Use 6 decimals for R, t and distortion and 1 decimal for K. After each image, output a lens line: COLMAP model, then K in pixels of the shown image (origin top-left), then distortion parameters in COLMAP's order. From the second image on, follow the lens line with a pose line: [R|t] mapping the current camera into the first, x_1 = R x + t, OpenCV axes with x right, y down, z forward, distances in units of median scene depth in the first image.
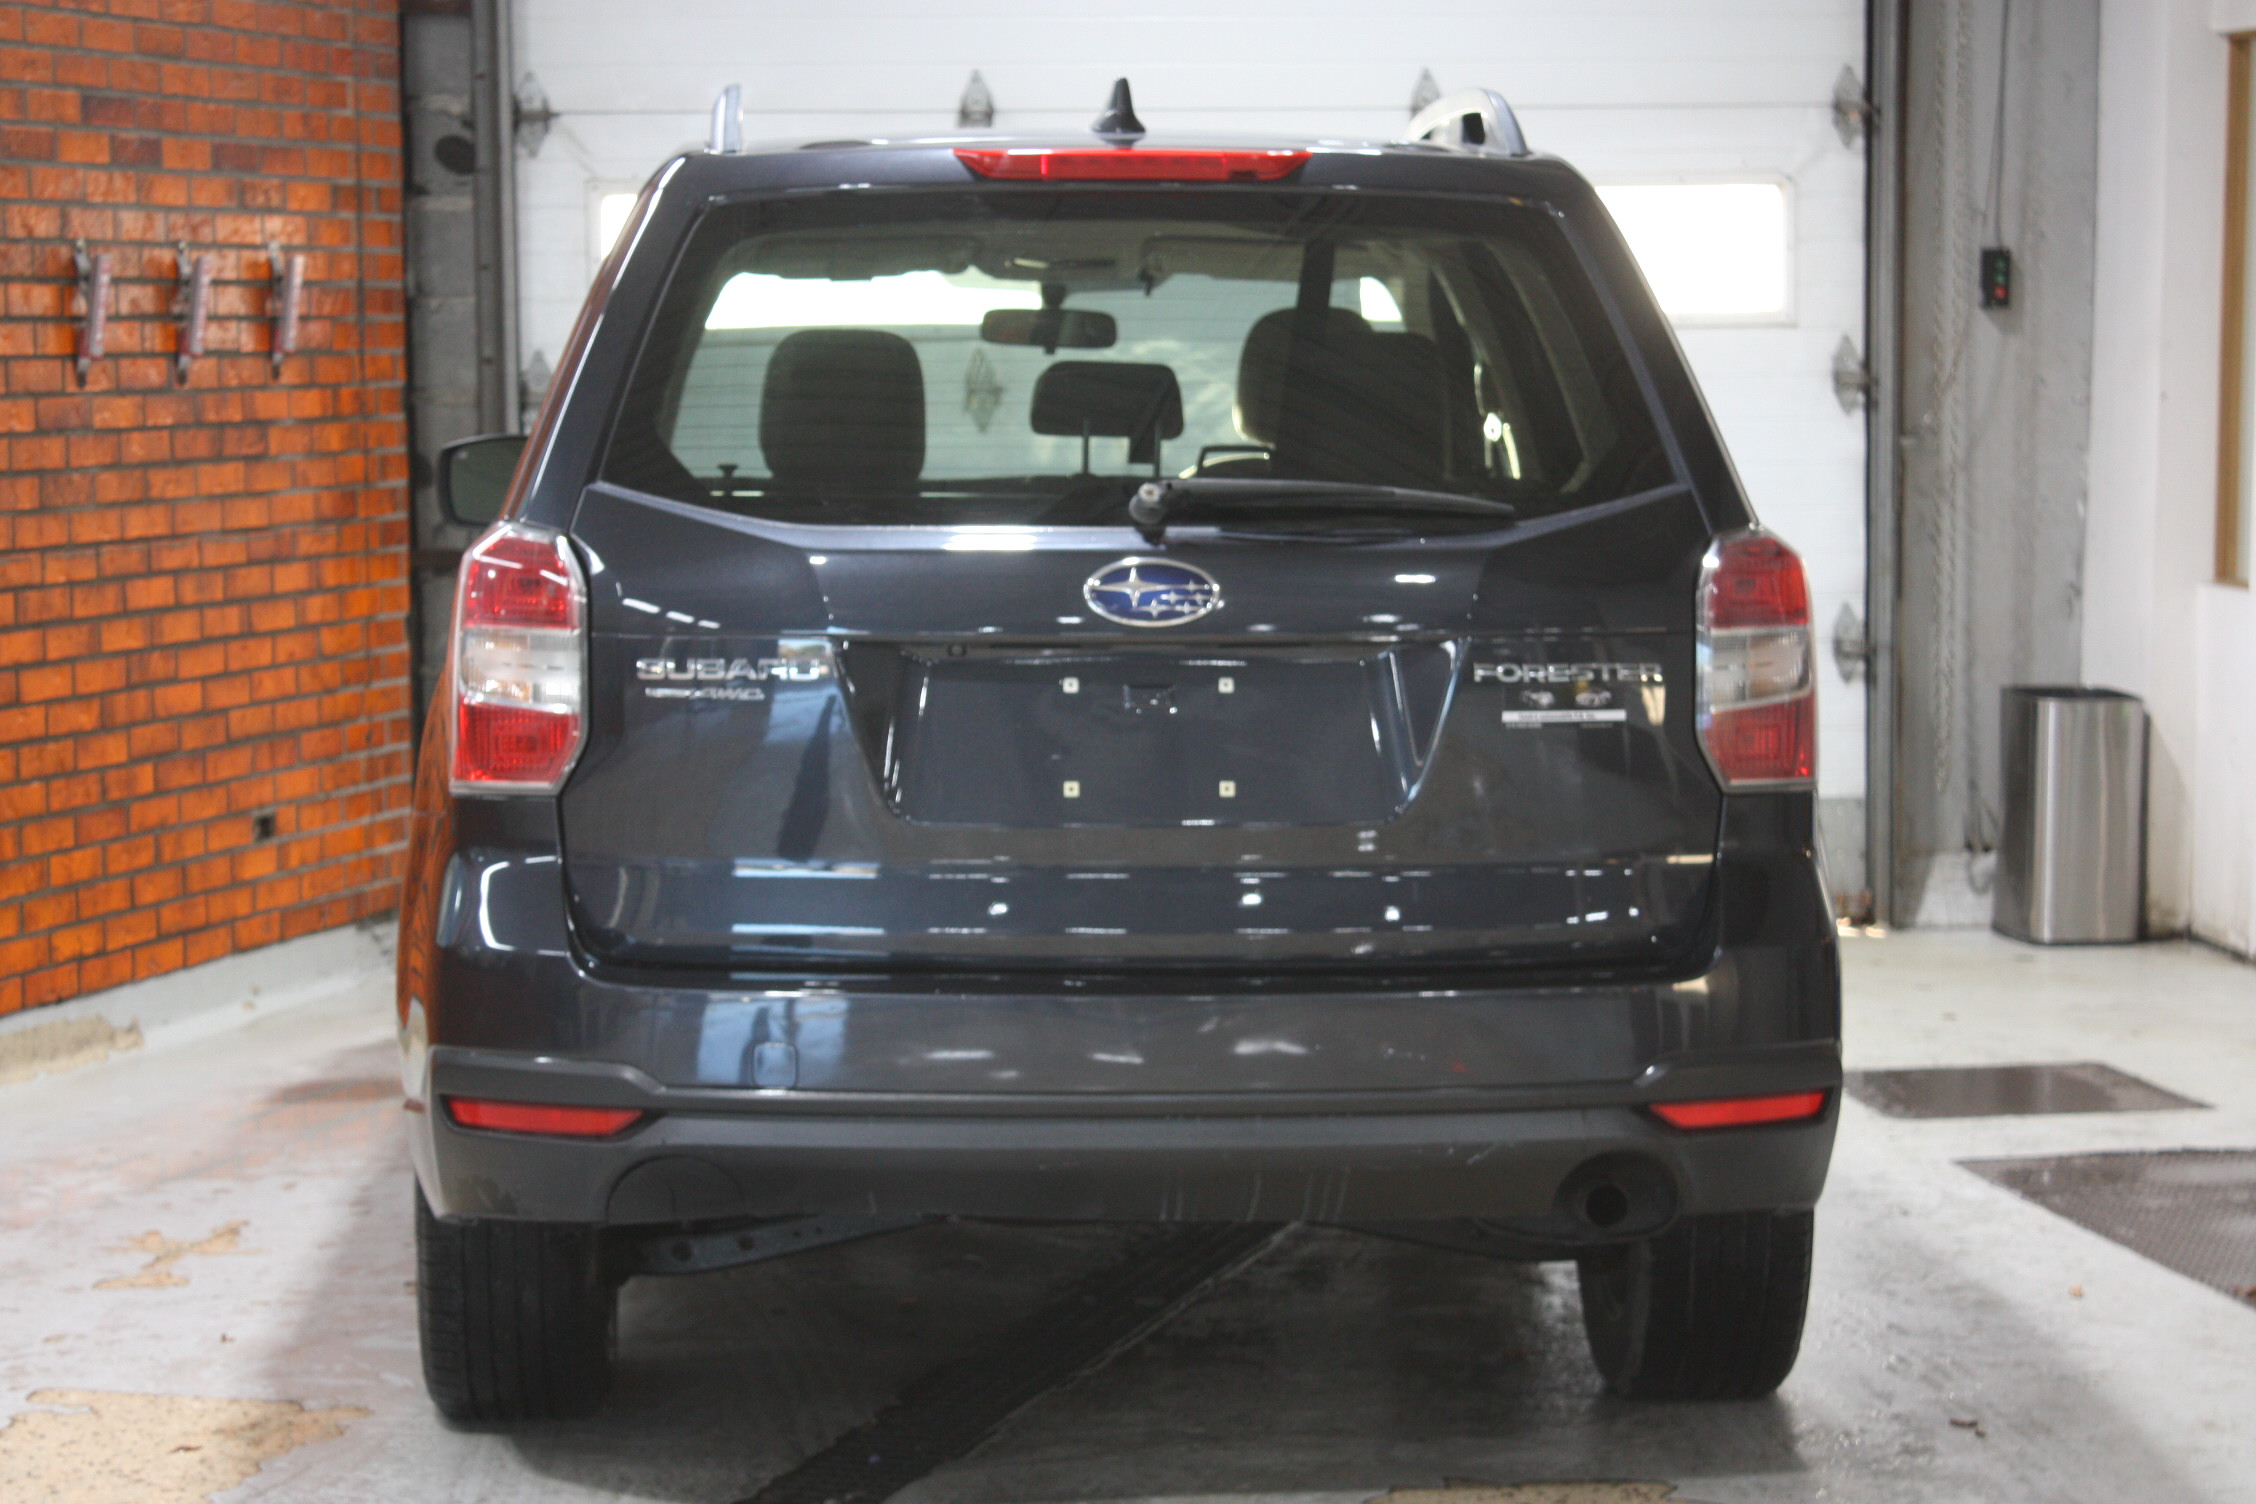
lens RADIAL K [[5107.8, 0, 1126.9], [0, 5107.8, 739.3], [0, 0, 1]] dist [0.082247, 0.000000]
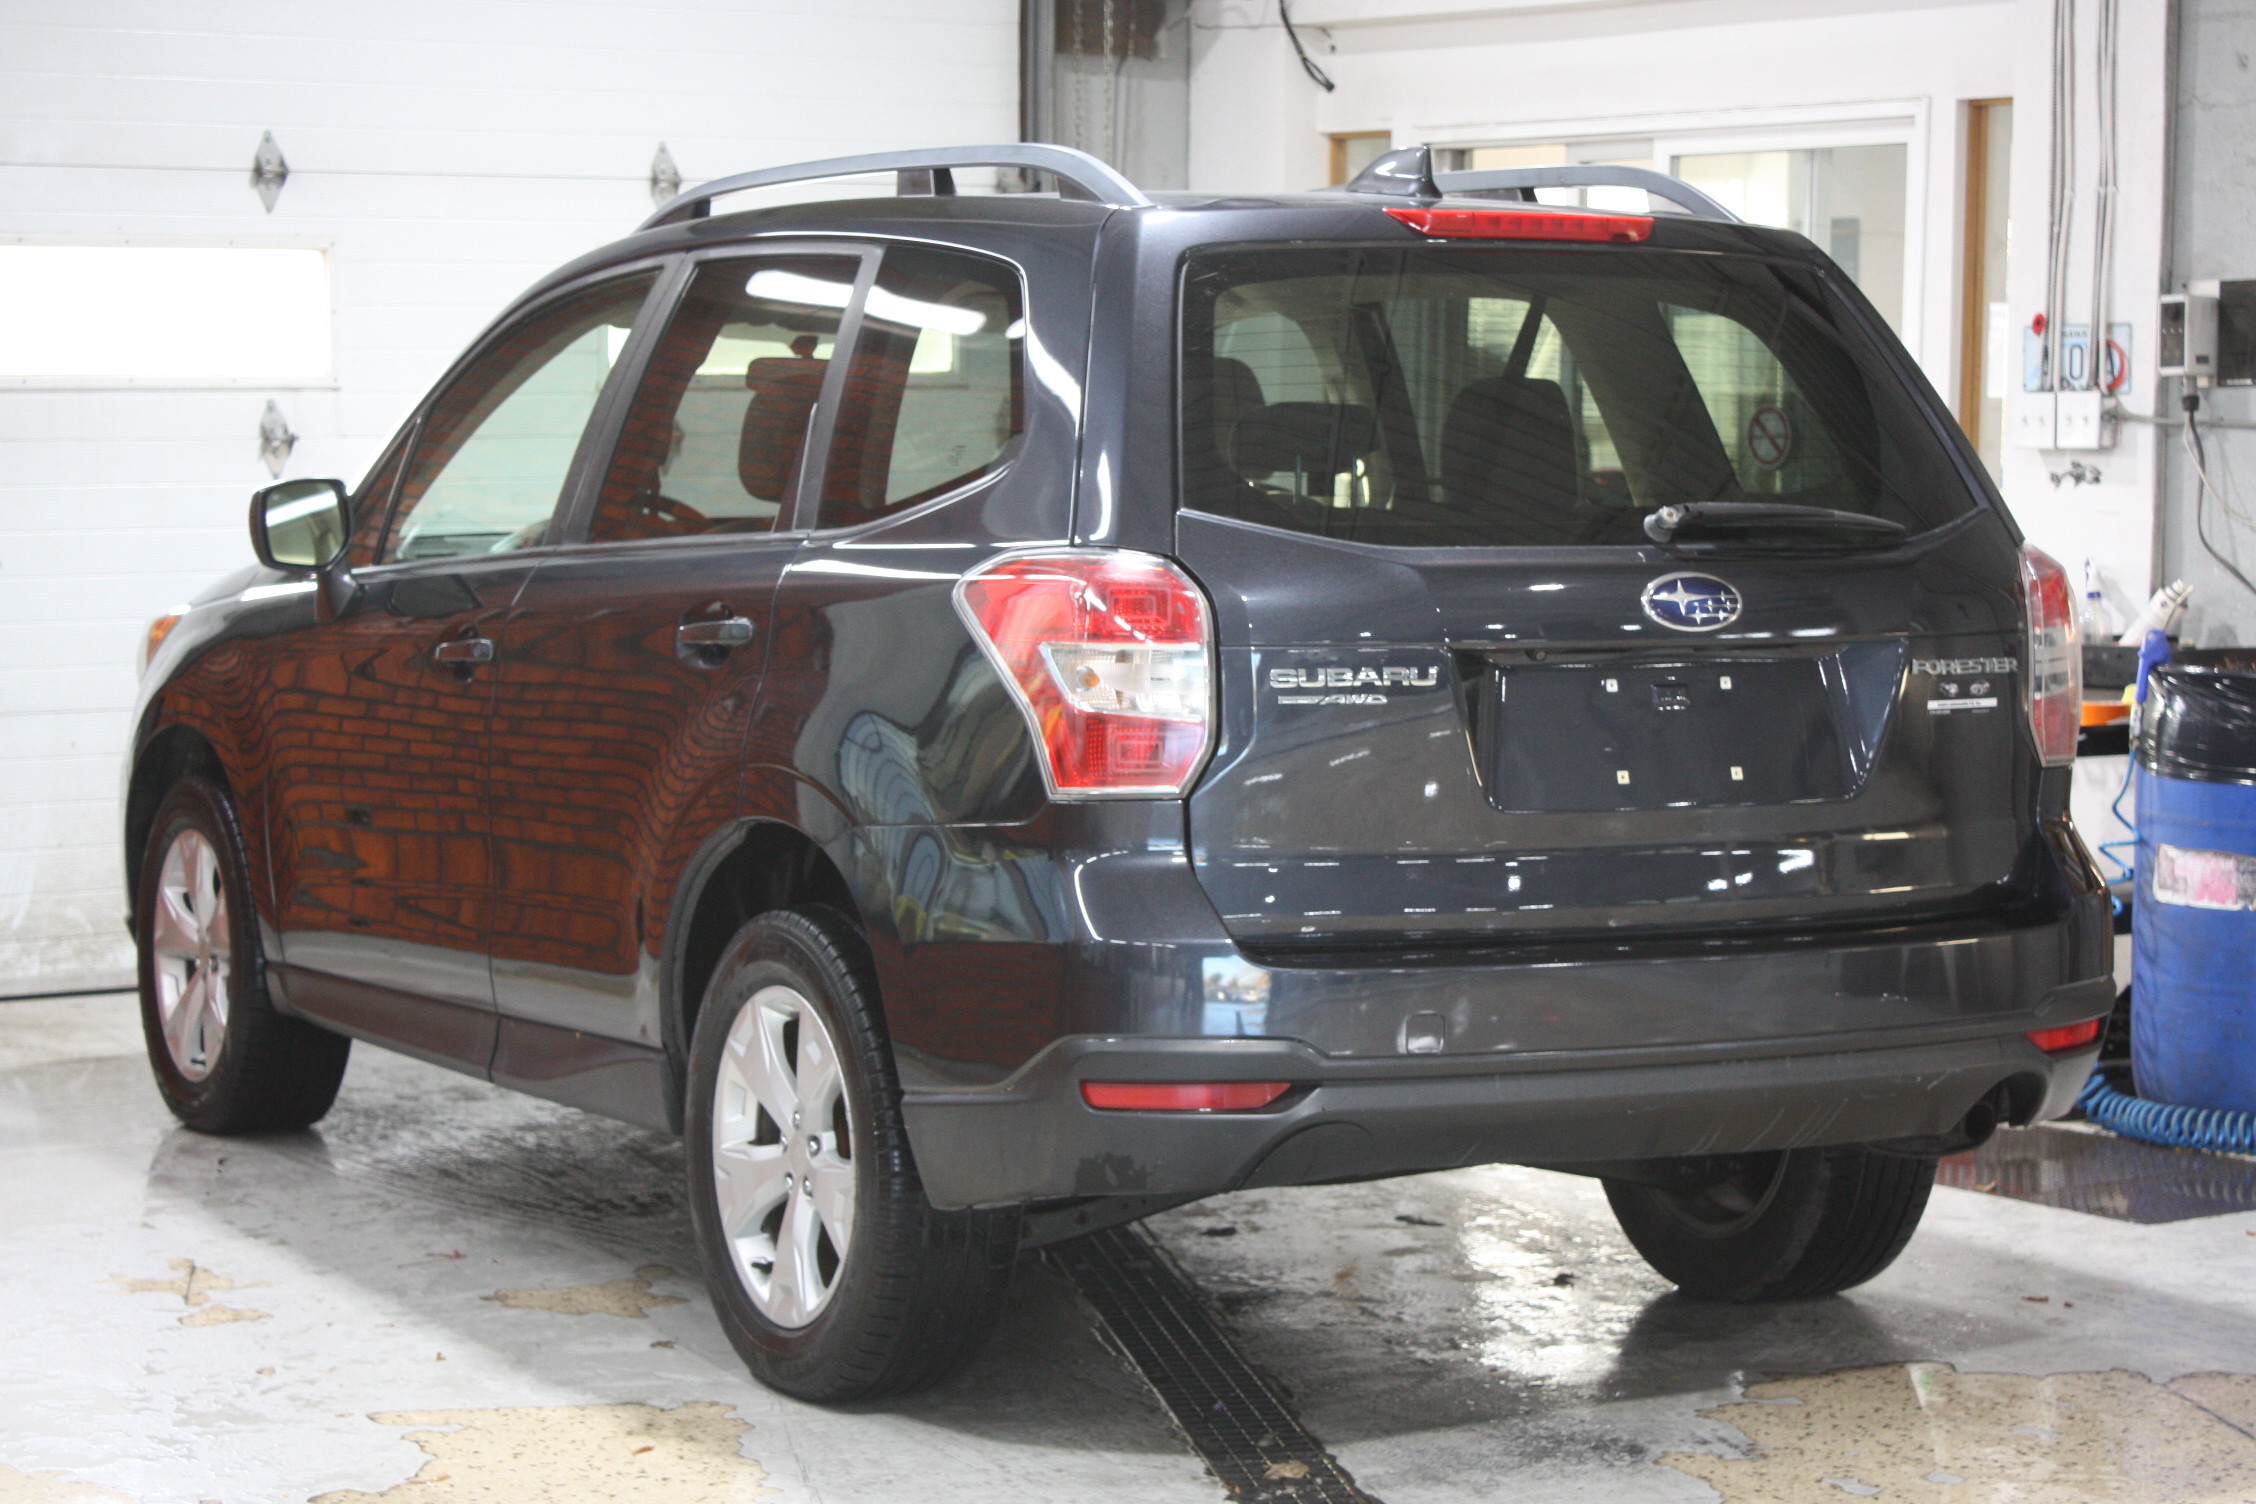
lens RADIAL K [[4915.0, 0, 1133.9], [0, 4915.0, 774.7], [0, 0, 1]] dist [0.097953, 0.000000]
pose [[0.905307, -0.027901, 0.423840, -0.561587], [0.030393, 0.999538, 0.000881, 0.004868], [-0.423668, 0.012084, 0.905737, 0.061006]]
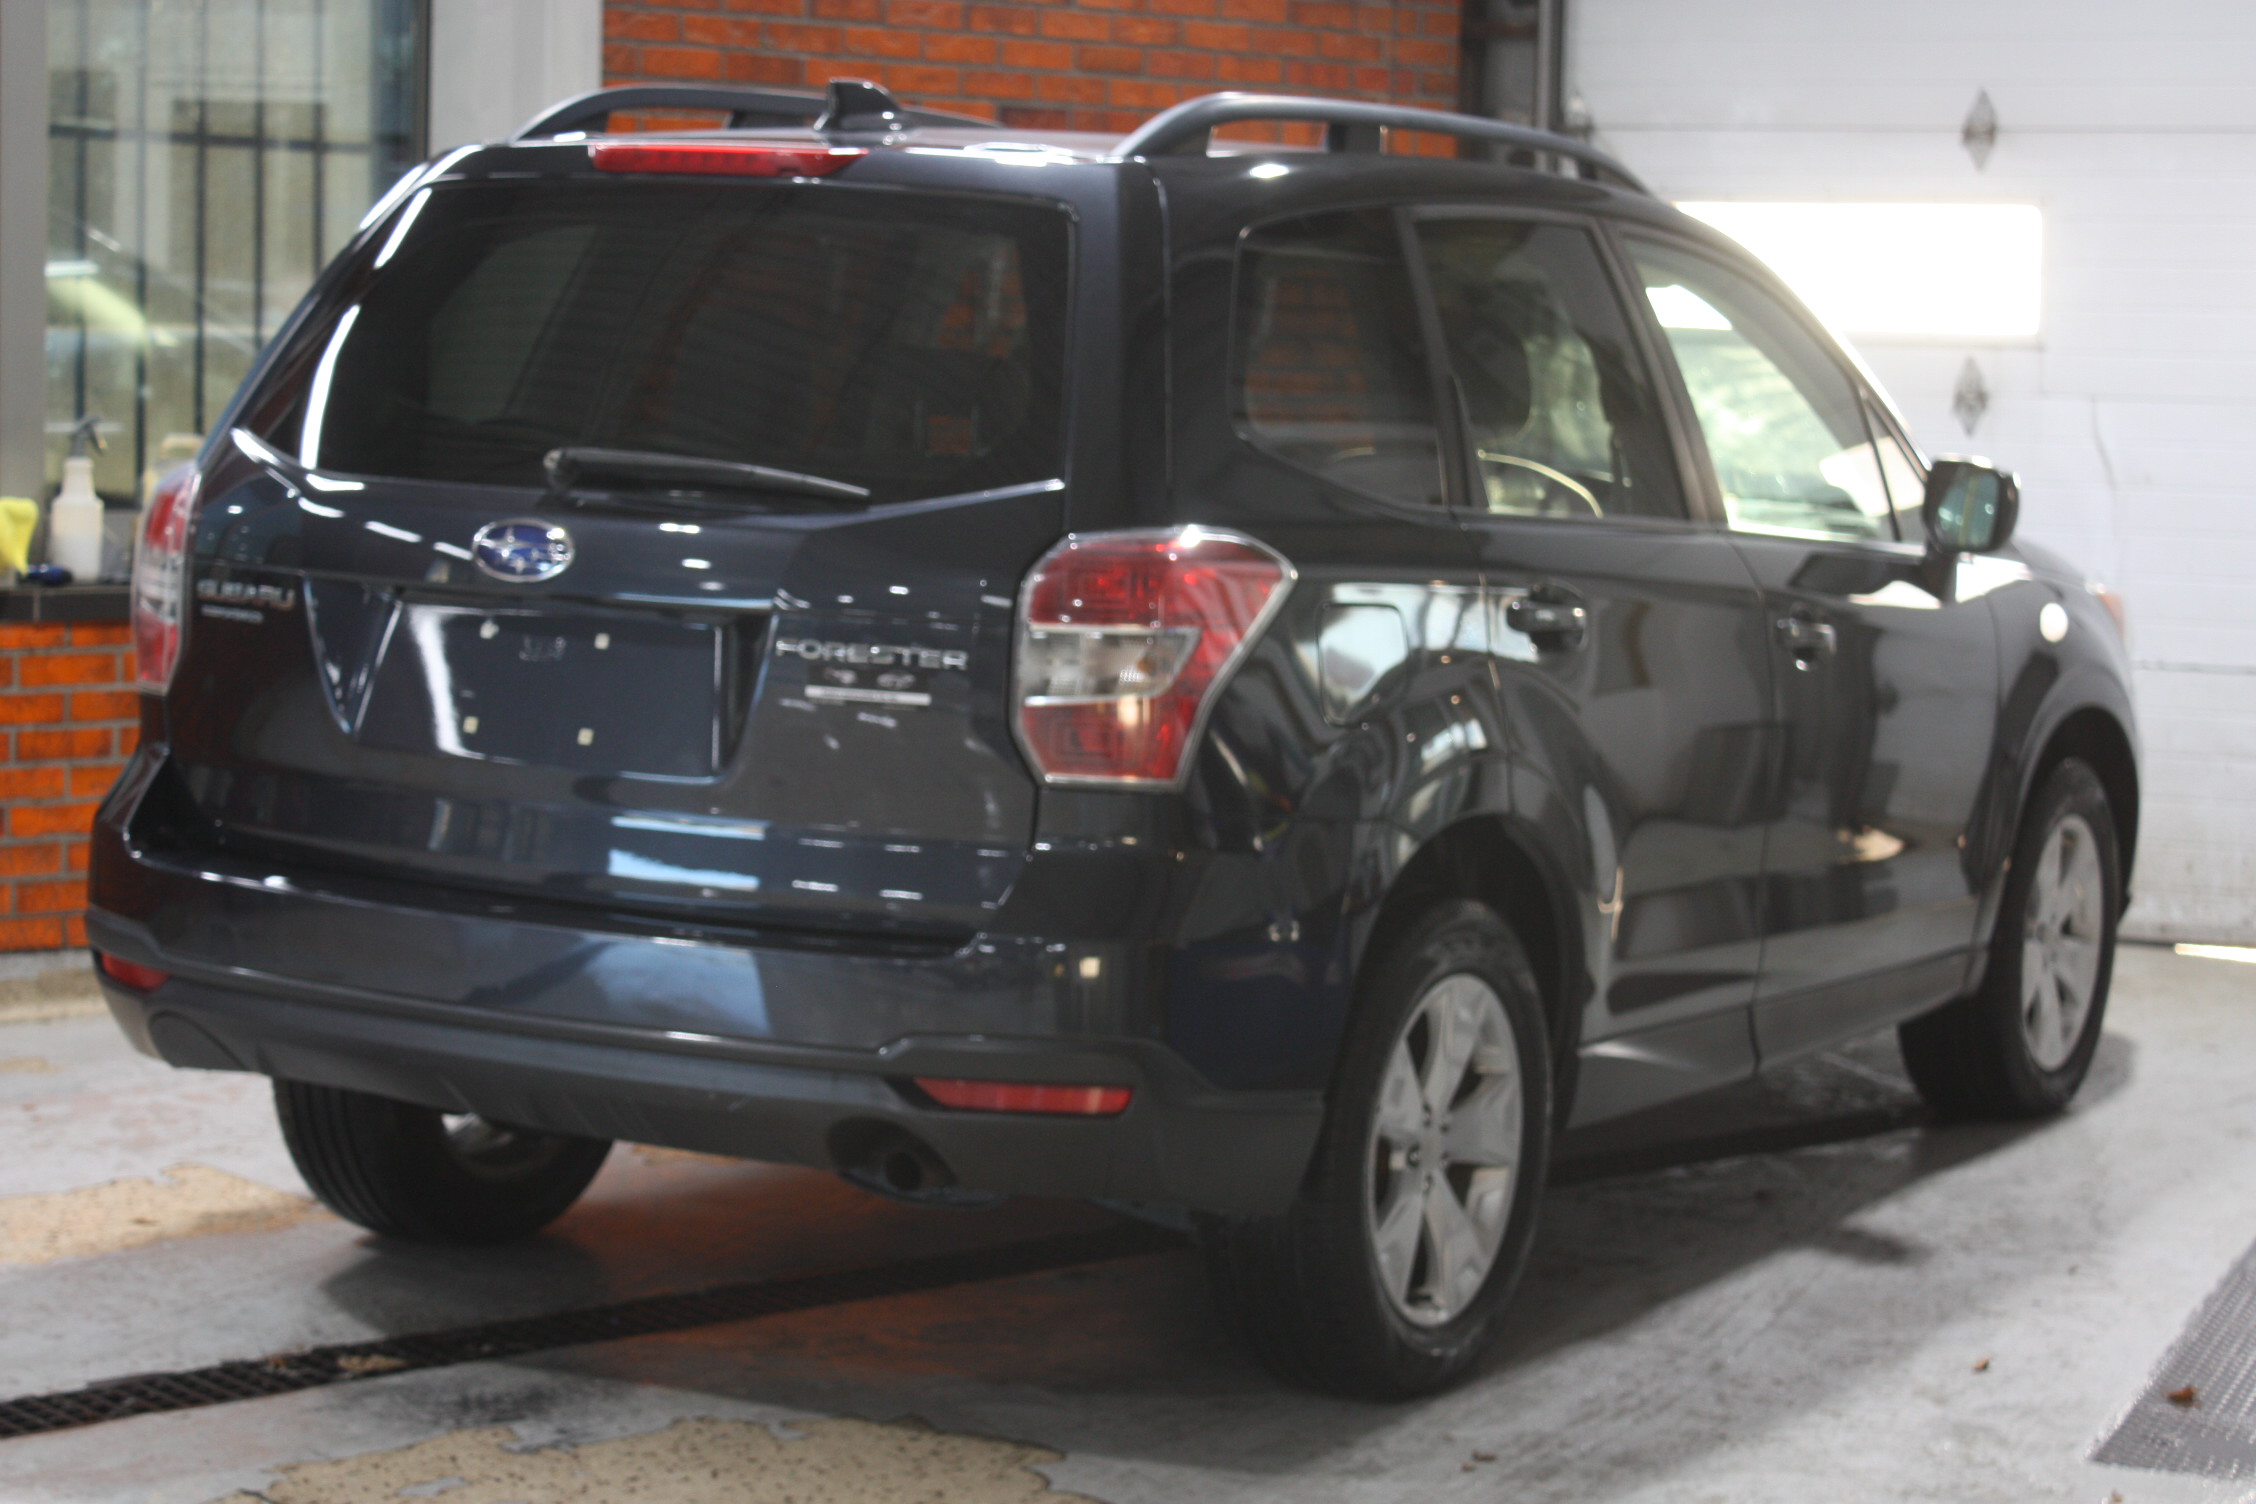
lens RADIAL K [[4504.1, 0, 1127.2], [0, 4504.1, 745.1], [0, 0, 1]] dist [0.051084, 0.000000]
pose [[0.823549, 0.086806, -0.560564, 0.637435], [-0.081434, 0.996078, 0.034609, -0.030252], [0.561369, 0.017147, 0.827388, 0.276769]]
